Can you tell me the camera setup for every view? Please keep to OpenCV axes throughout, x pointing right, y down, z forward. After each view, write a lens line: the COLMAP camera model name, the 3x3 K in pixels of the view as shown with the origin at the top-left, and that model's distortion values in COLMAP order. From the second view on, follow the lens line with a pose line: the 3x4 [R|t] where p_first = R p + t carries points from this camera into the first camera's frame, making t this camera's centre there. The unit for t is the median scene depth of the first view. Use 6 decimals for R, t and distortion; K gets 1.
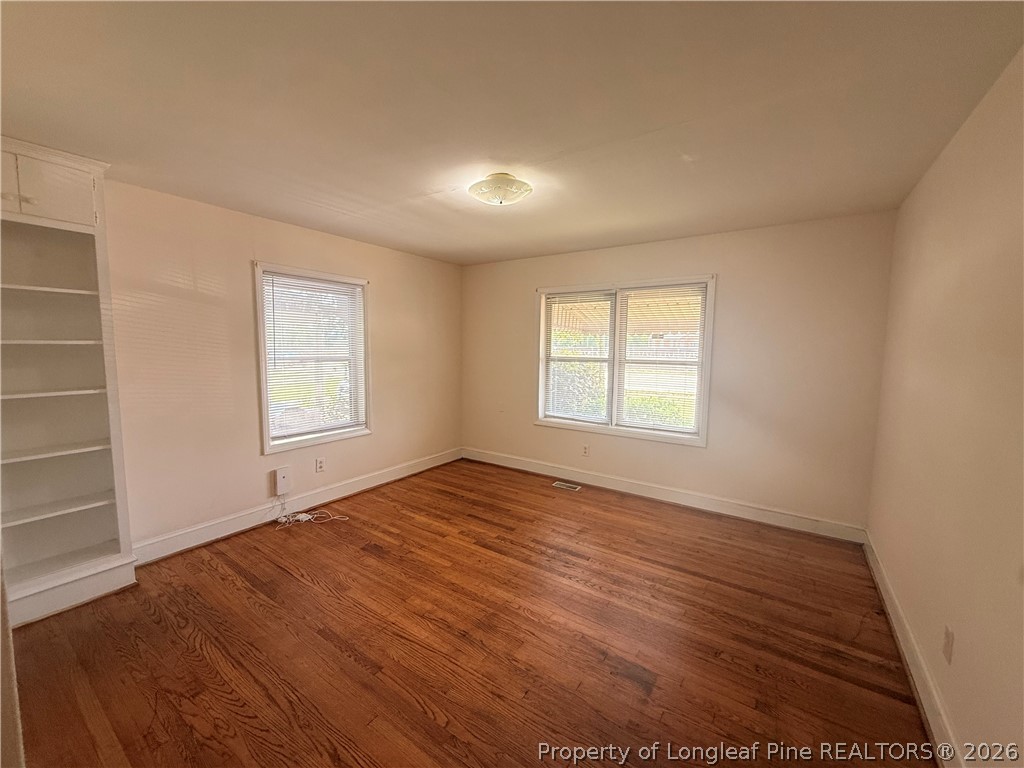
lens RADIAL K [[411.1, 0, 513.0], [0, 411.1, 384.1], [0, 0, 1]] dist [0.014602, 0.000194]
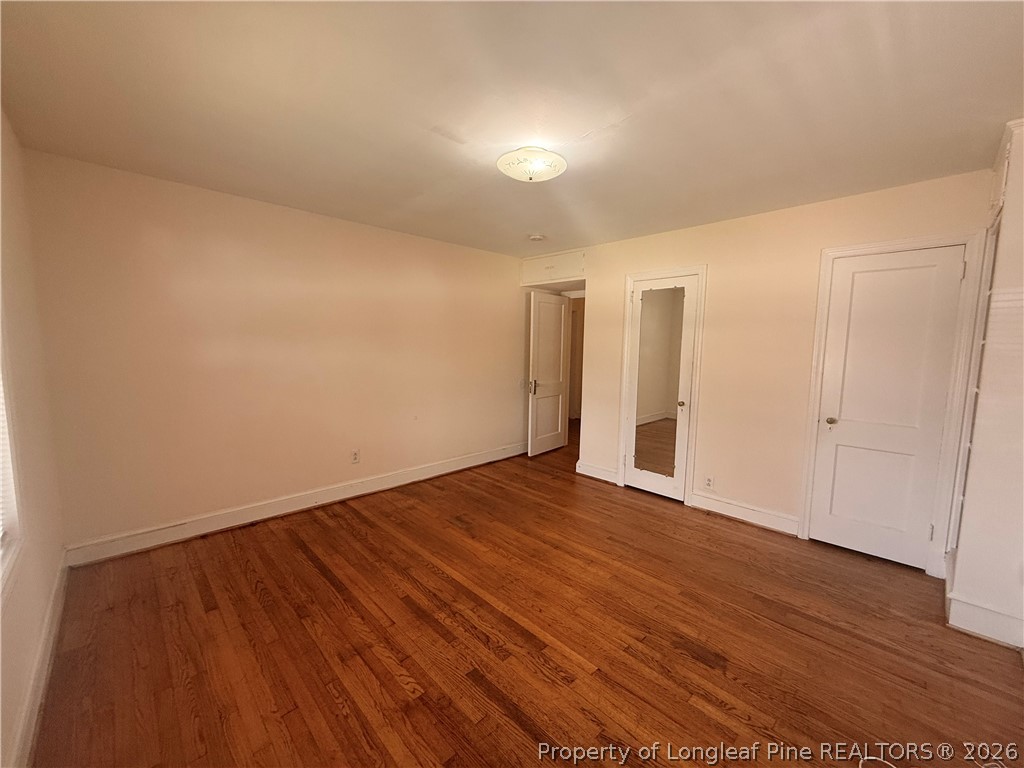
lens RADIAL K [[411.1, 0, 514.3], [0, 411.1, 384.9], [0, 0, 1]] dist [0.014602, 0.000194]
pose [[-0.980406, -0.044824, 0.191819, -0.157514], [-0.007896, 0.981927, 0.189097, -0.130938], [-0.196828, 0.183877, -0.963041, 1.629570]]
